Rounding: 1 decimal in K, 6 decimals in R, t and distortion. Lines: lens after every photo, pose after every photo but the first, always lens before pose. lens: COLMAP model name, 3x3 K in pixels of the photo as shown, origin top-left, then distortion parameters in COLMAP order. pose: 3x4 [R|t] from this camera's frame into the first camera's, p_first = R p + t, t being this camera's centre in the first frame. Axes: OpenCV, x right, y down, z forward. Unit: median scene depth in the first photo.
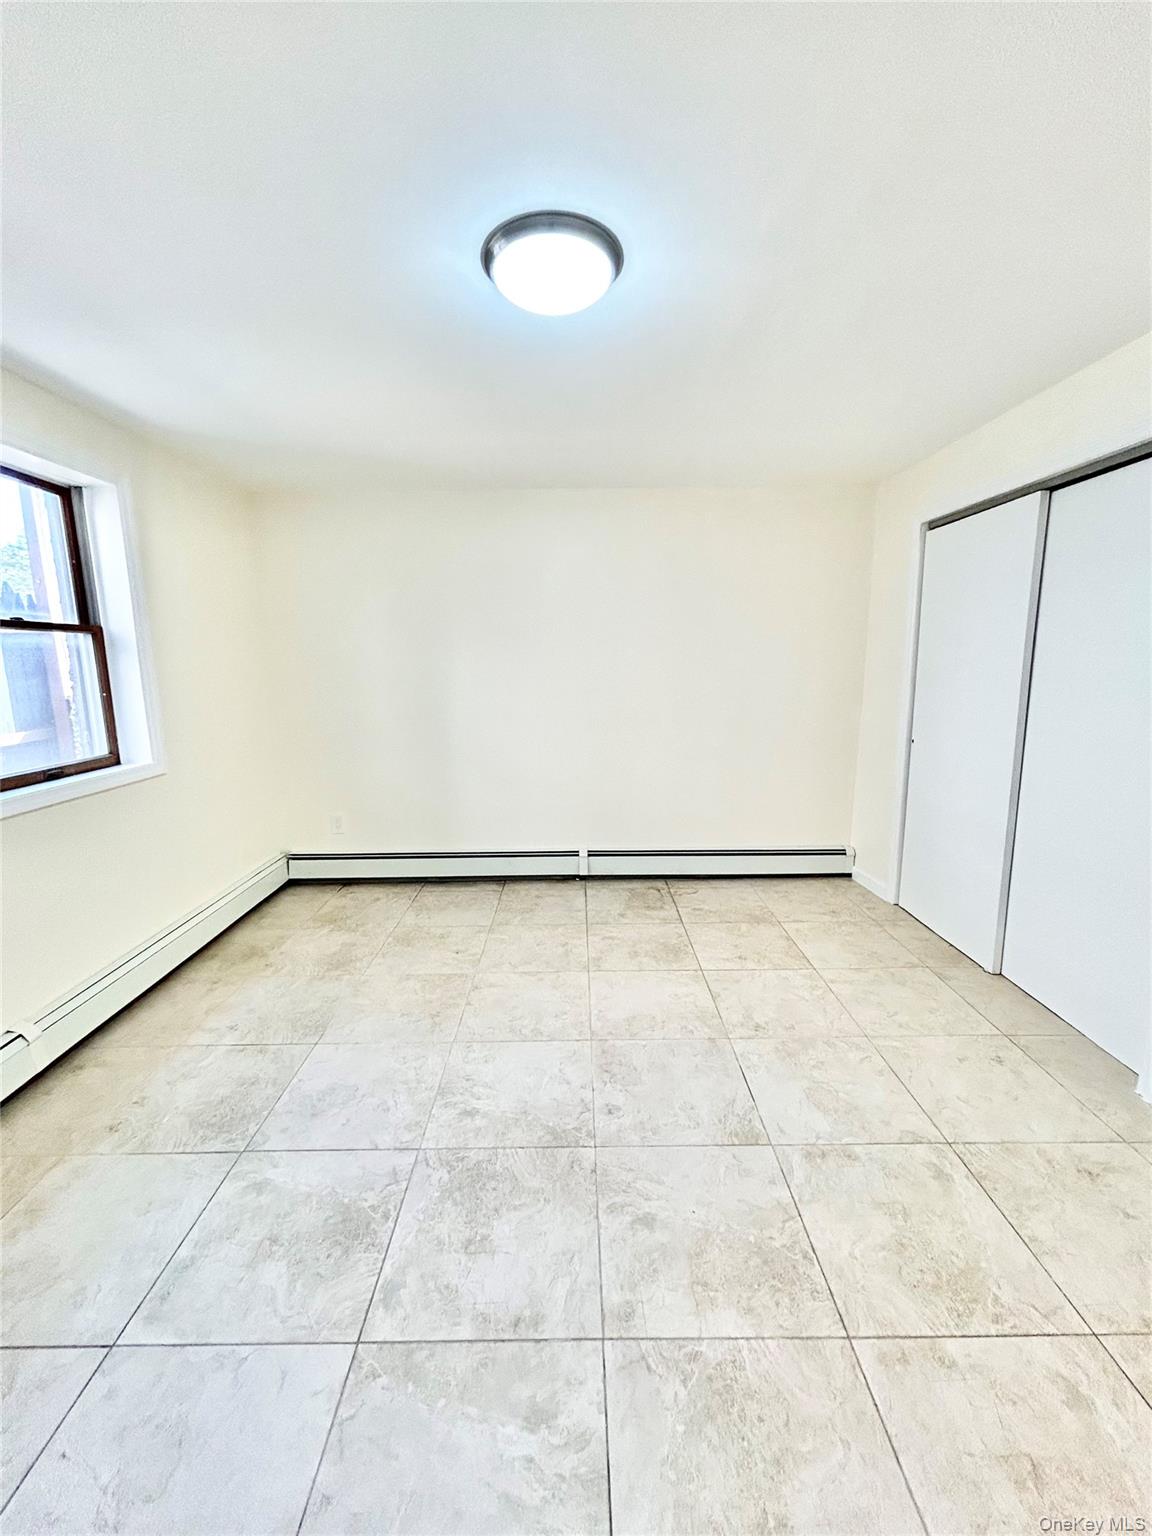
lens RADIAL K [[618.5, 0, 576.2], [0, 618.5, 763.2], [0, 0, 1]] dist [-0.001248, 0.000728]
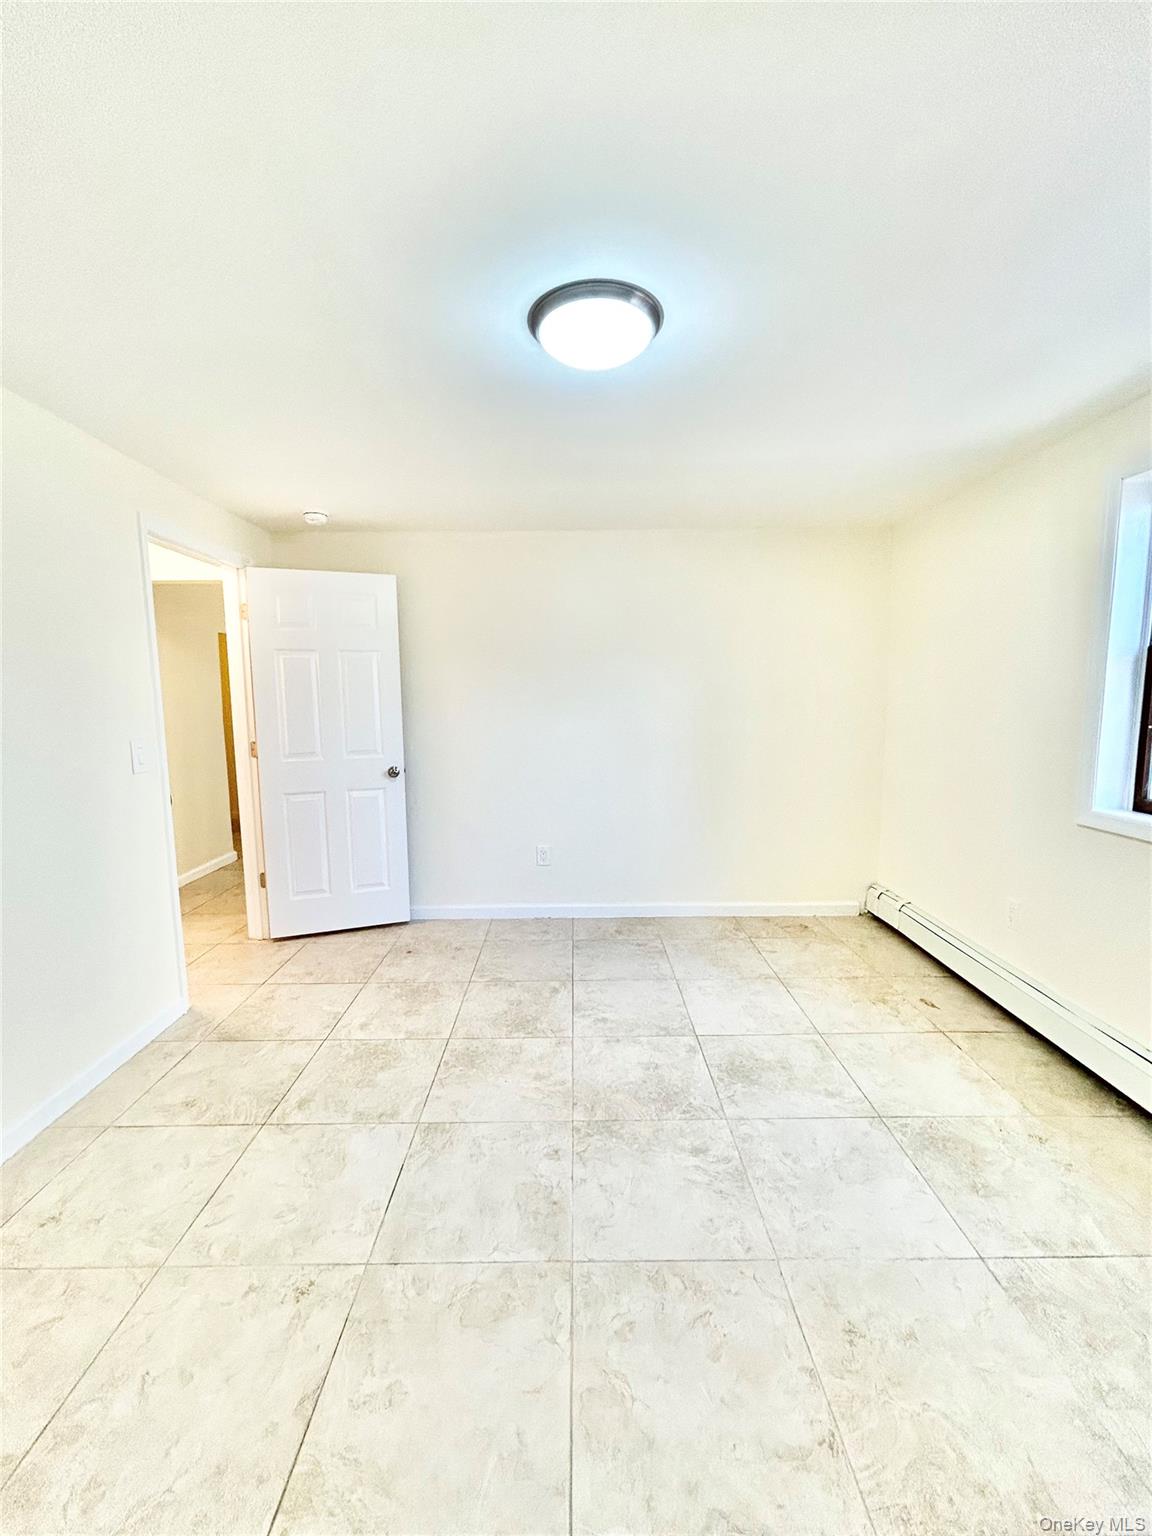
lens RADIAL K [[618.5, 0, 576.2], [0, 618.5, 763.2], [0, 0, 1]] dist [-0.001248, 0.000728]
pose [[-0.999770, 0.021431, -0.000654, 0.010193], [0.020411, 0.960641, 0.277042, -0.320135], [0.006566, 0.276965, -0.960858, 1.852028]]
